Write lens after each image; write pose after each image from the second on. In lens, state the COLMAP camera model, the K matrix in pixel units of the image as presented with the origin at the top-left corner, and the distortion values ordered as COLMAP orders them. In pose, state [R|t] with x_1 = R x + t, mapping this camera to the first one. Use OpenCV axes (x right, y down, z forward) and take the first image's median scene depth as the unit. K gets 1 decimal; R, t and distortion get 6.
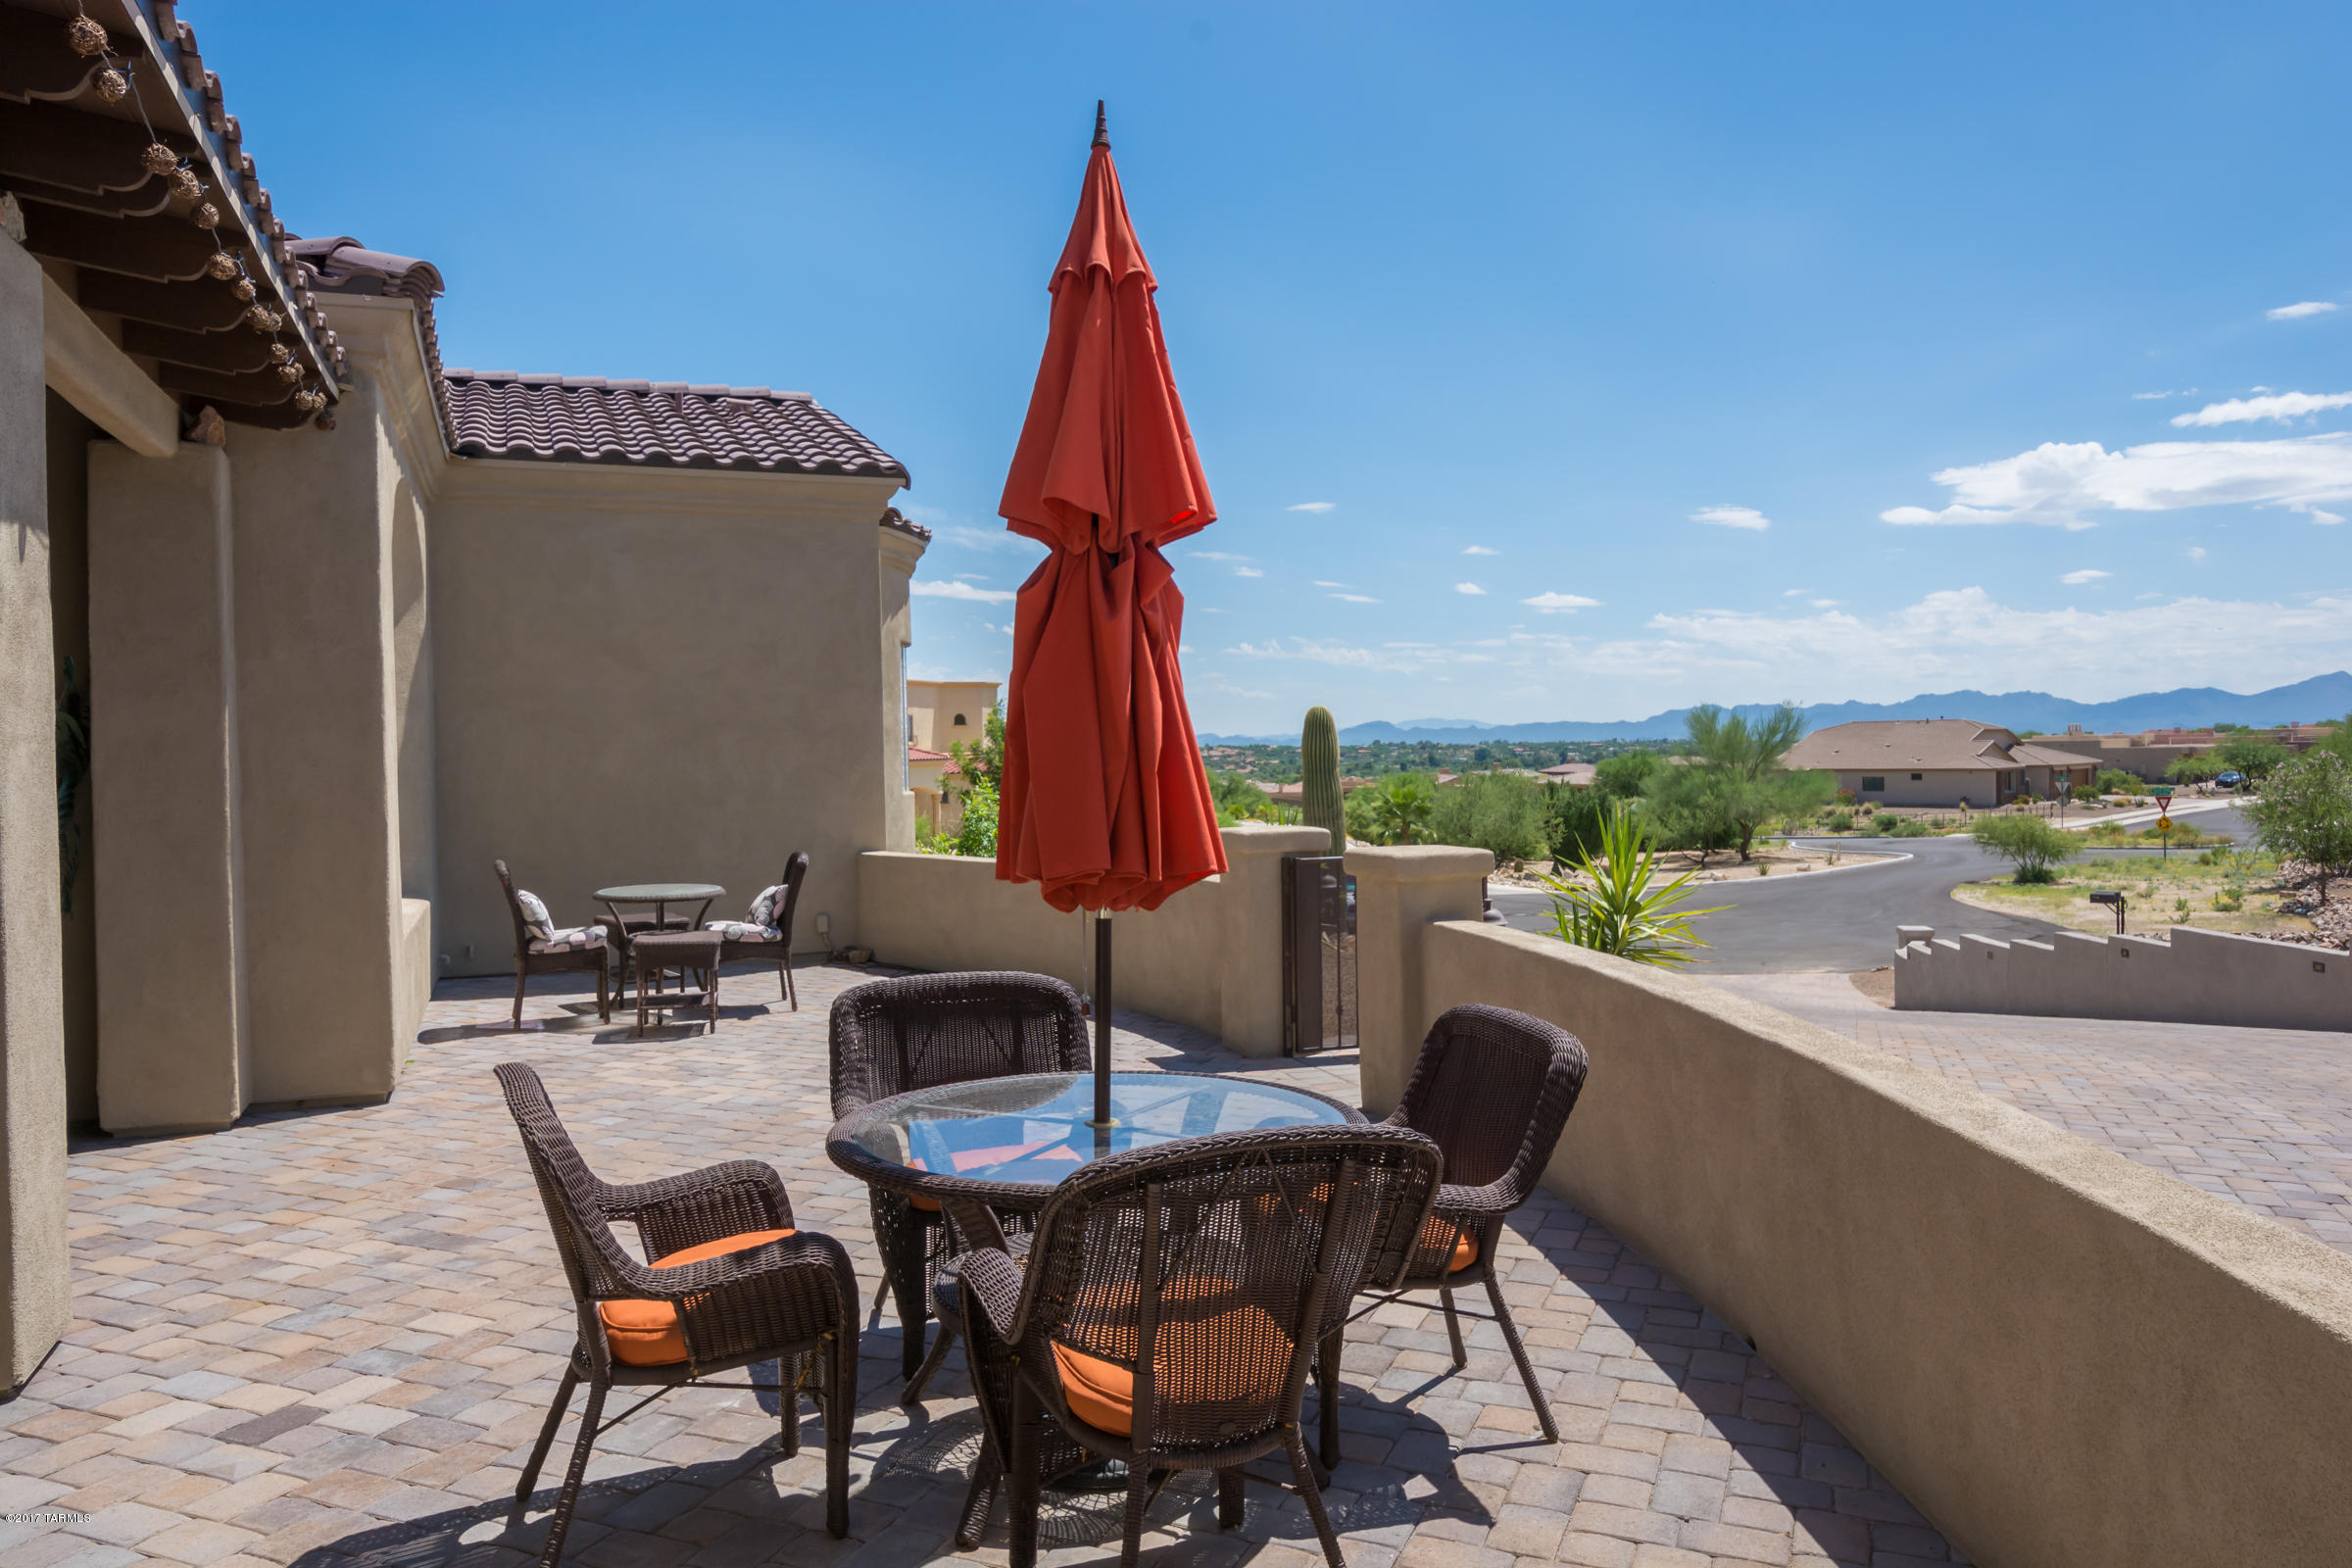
lens RADIAL K [[1610.2, 0, 1176.0], [0, 1610.2, 784.0], [0, 0, 1]] dist [0.060746, -0.068751]
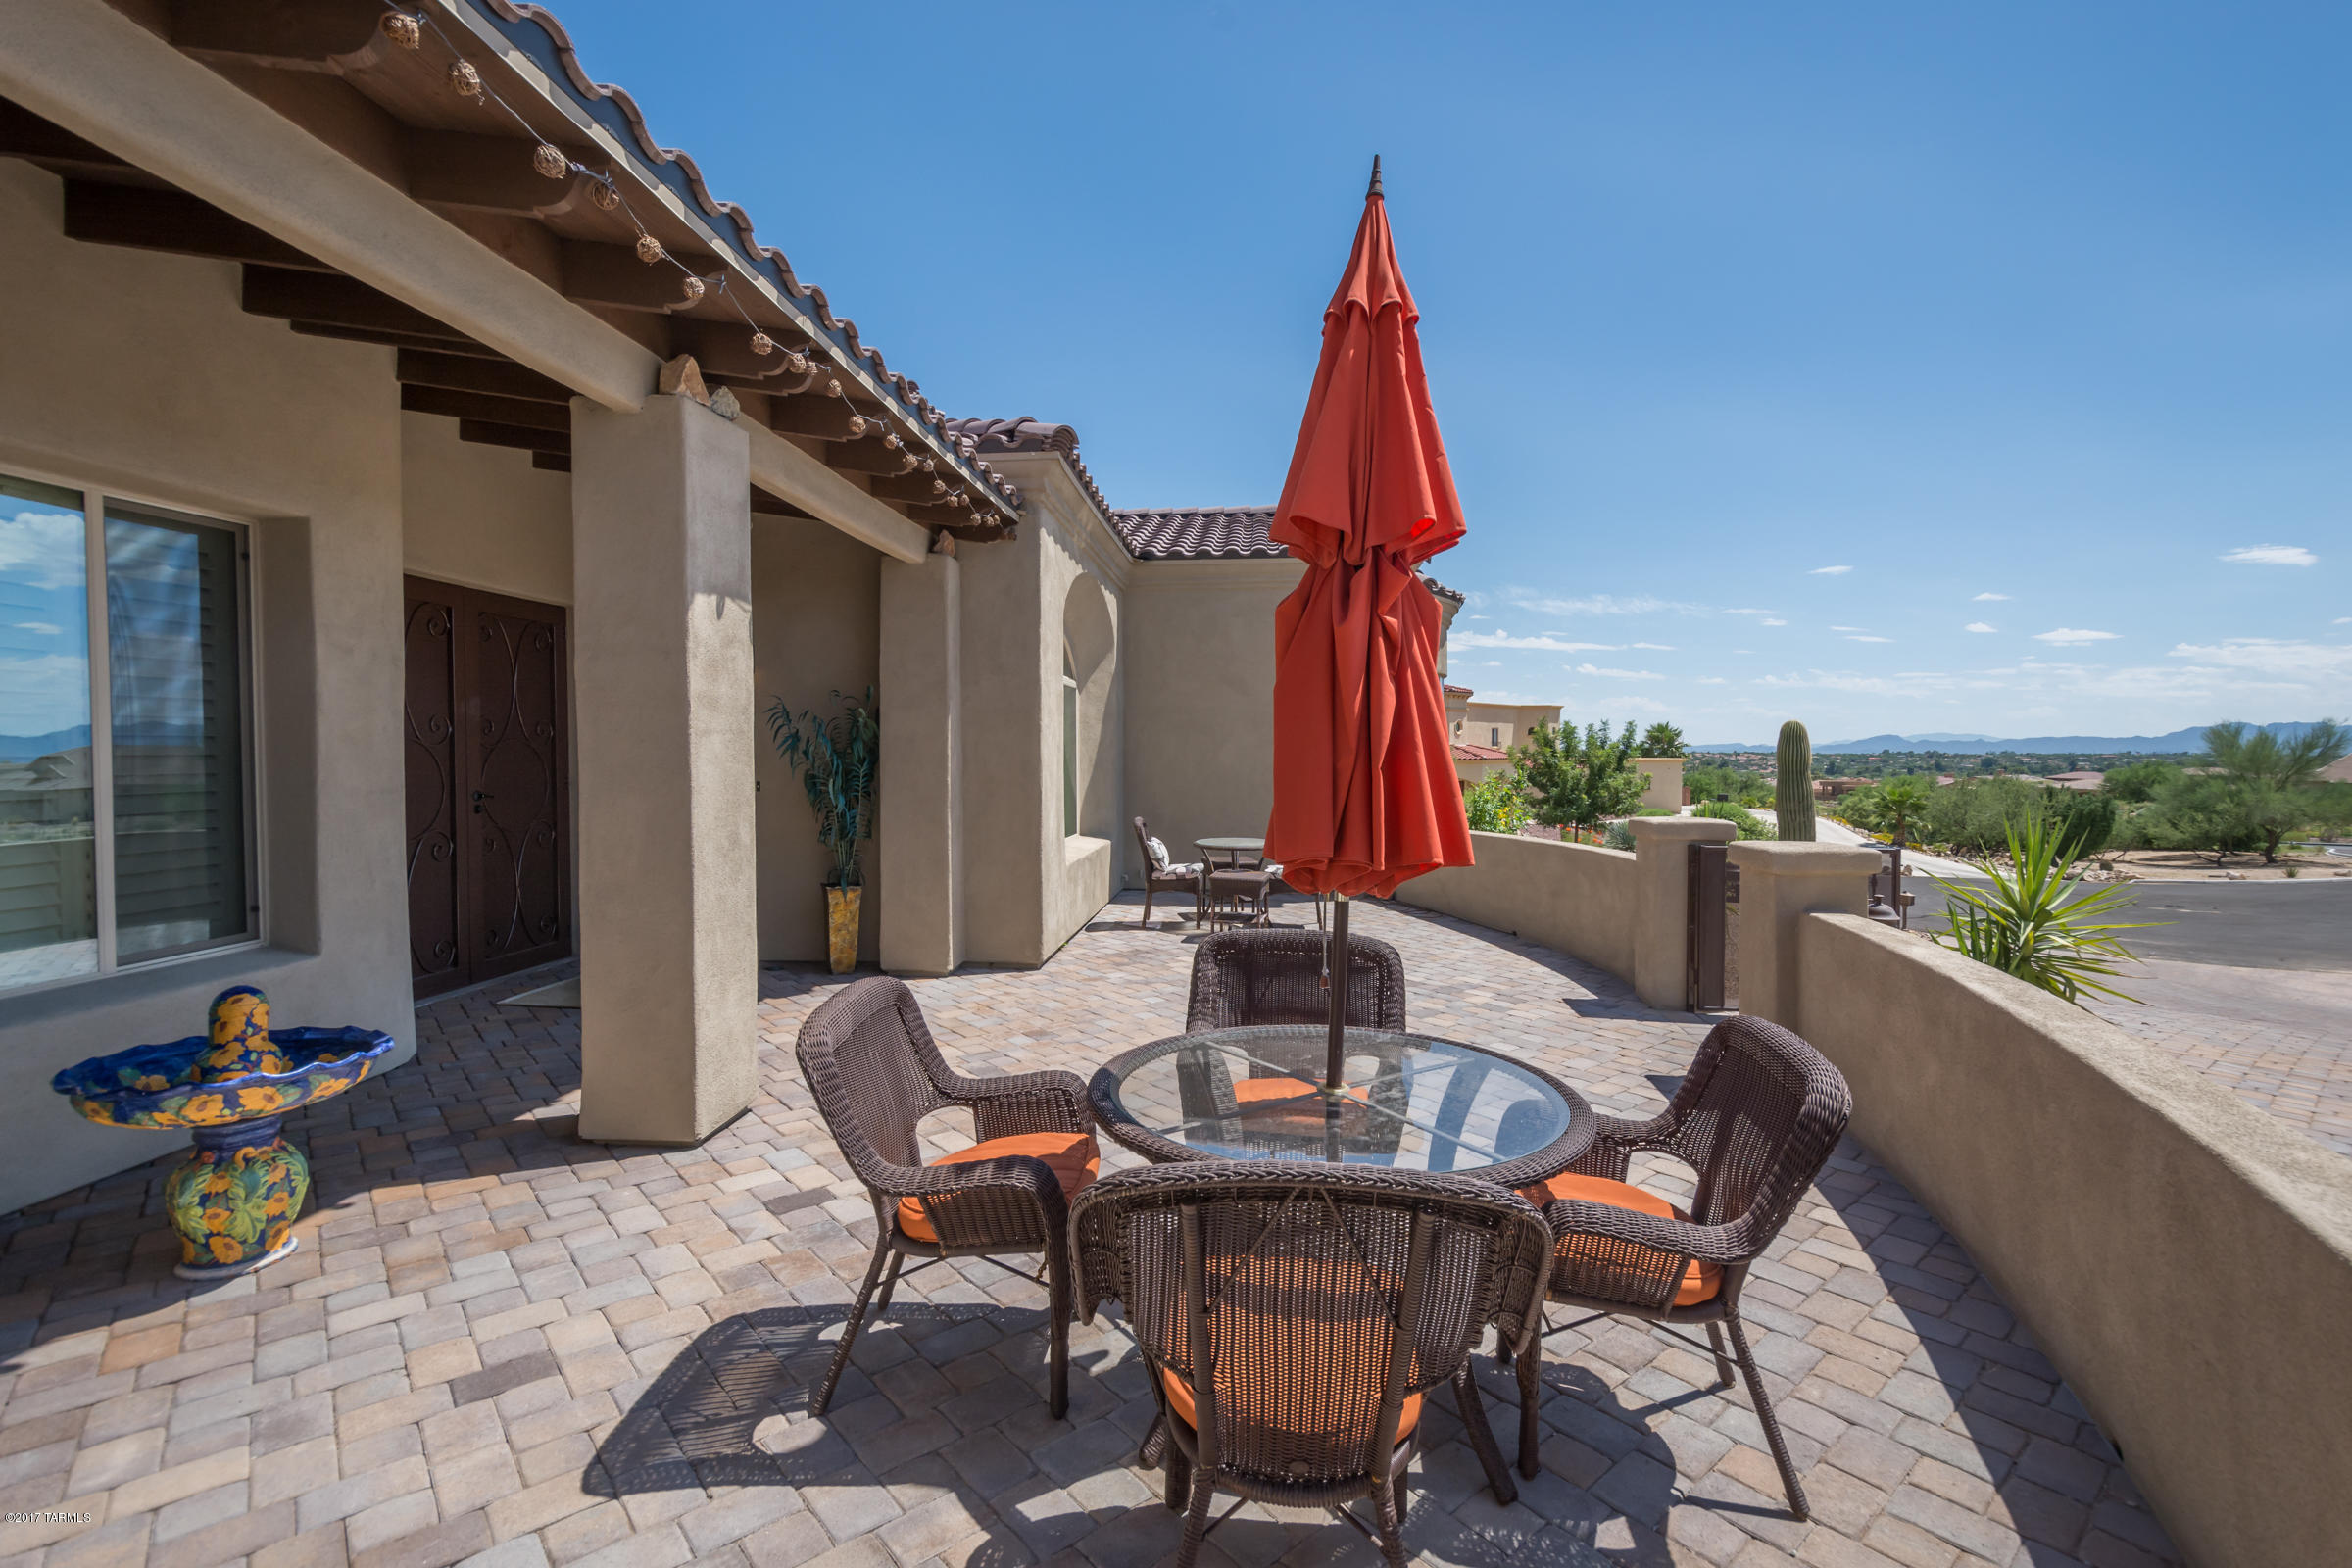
lens RADIAL K [[1043.4, 0, 1200.2], [0, 1043.4, 780.5], [0, 0, 1]] dist [0.026963, -0.008435]
pose [[0.896922, 0.027602, -0.441326, 0.074521], [-0.024461, 0.999619, 0.012807, -0.002068], [0.441511, -0.000691, 0.897255, 0.133719]]
